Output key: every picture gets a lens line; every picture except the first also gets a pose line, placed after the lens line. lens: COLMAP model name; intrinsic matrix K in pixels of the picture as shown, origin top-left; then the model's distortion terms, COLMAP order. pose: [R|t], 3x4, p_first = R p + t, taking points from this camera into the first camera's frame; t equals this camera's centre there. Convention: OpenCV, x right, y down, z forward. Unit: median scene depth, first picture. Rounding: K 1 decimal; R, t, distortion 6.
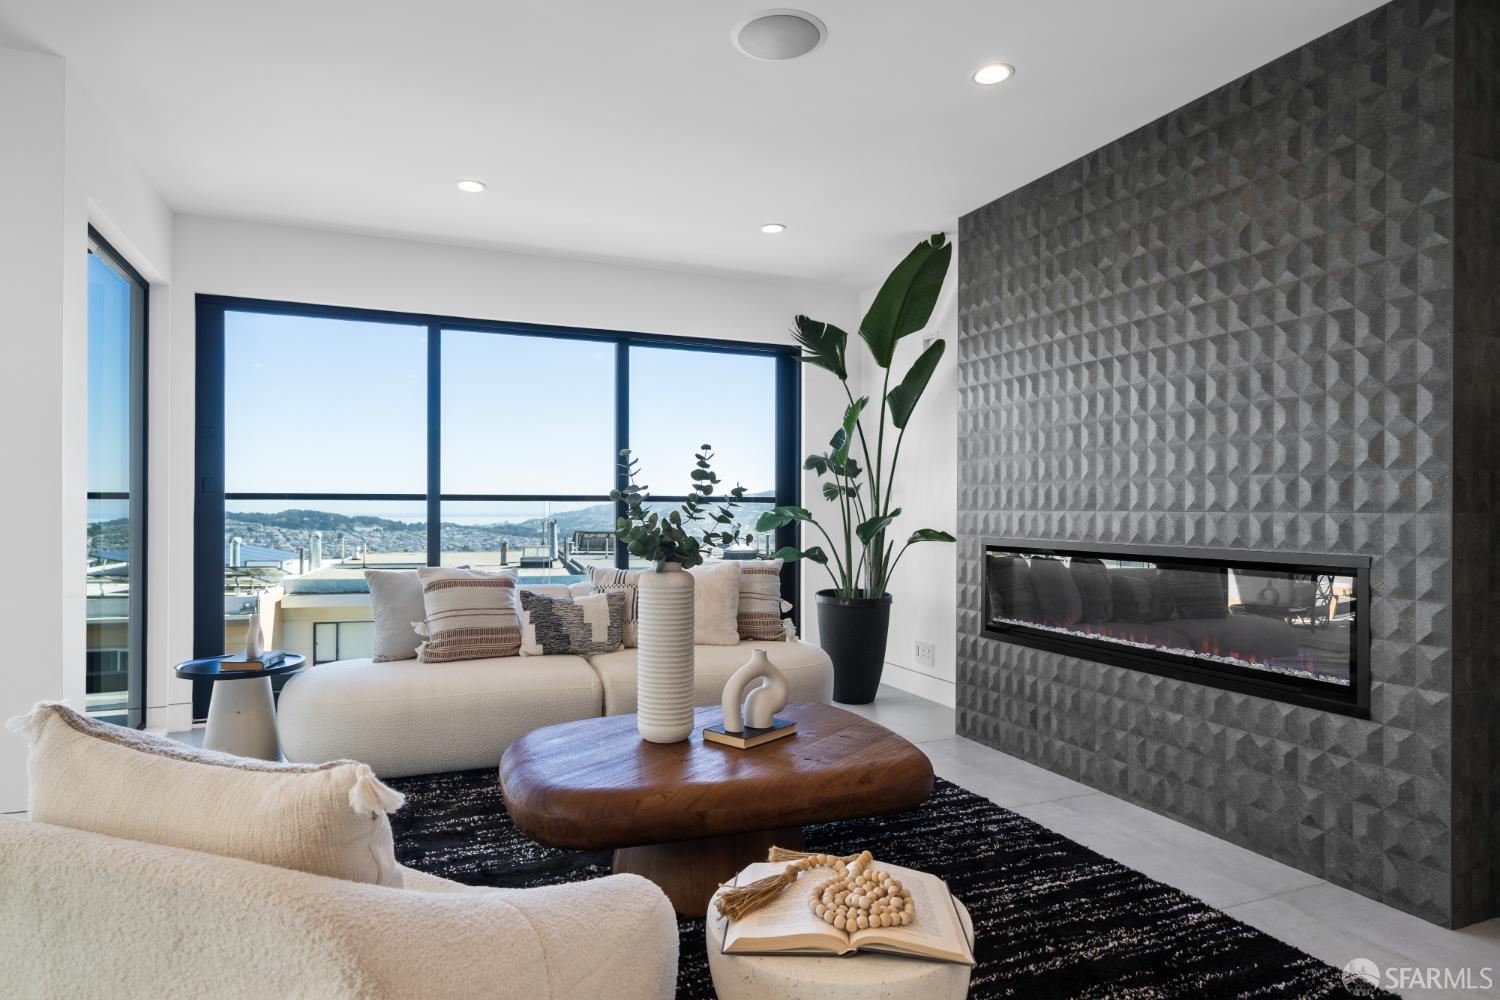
lens RADIAL K [[825.4, 0, 721.3], [0, 825.4, 505.2], [0, 0, 1]] dist [0.003165, 0.000412]
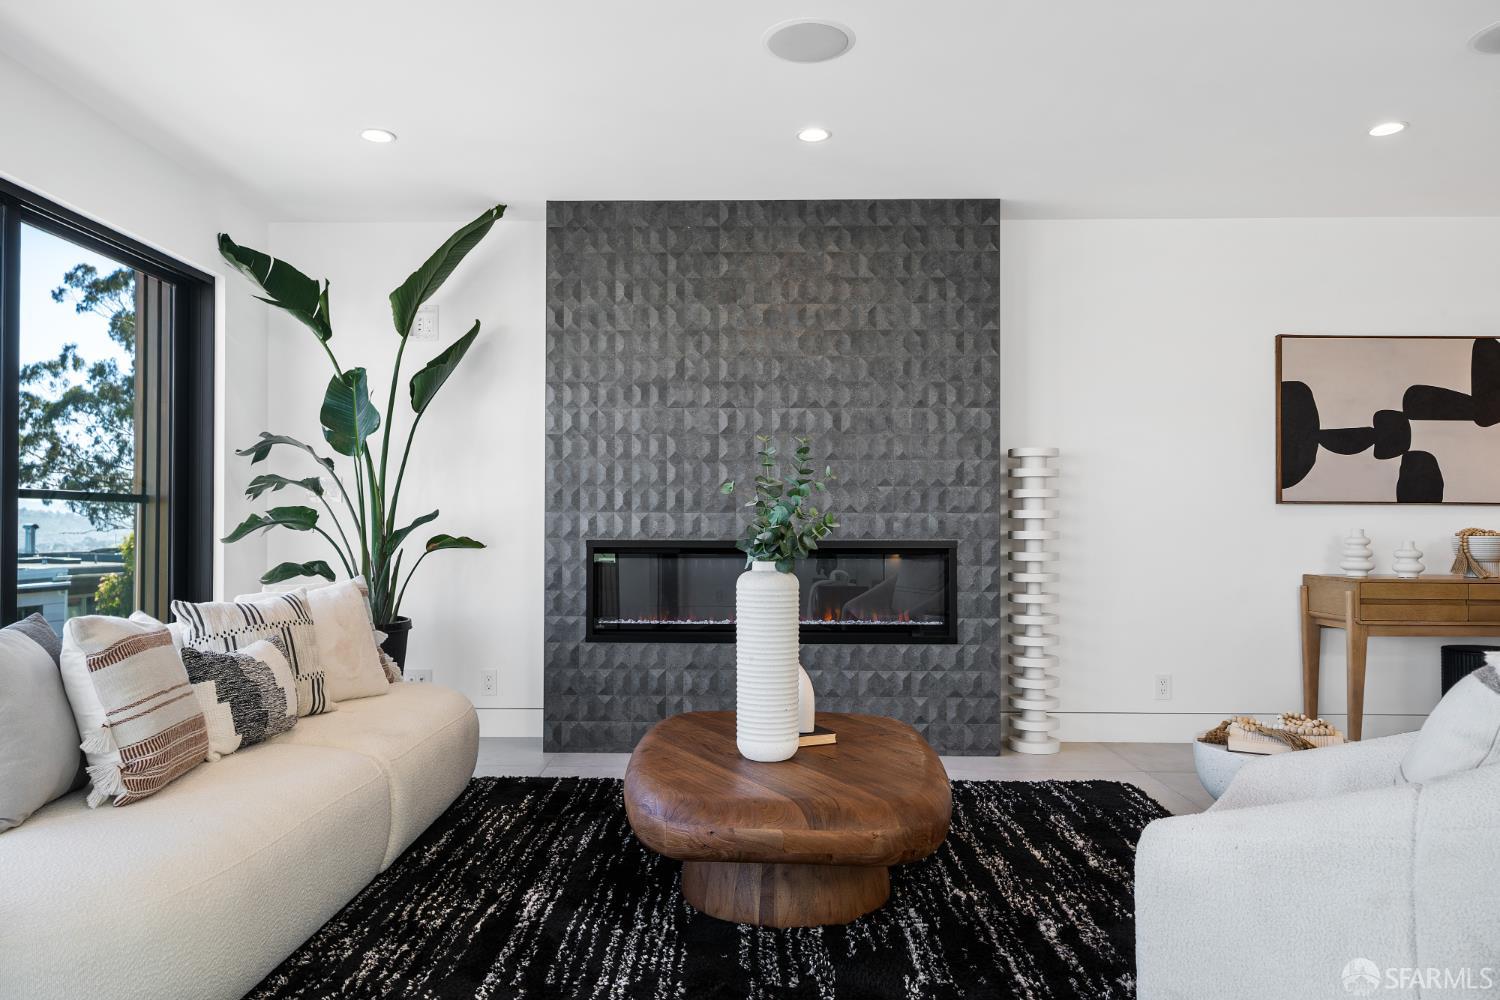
lens RADIAL K [[952.8, 0, 748.5], [0, 952.8, 508.0], [0, 0, 1]] dist [0.000105, -0.000341]
pose [[0.416761, 0.012938, 0.908924, -0.890336], [-0.005011, 0.999916, -0.011935, 0.019461], [-0.909002, 0.000419, 0.416791, 0.510124]]
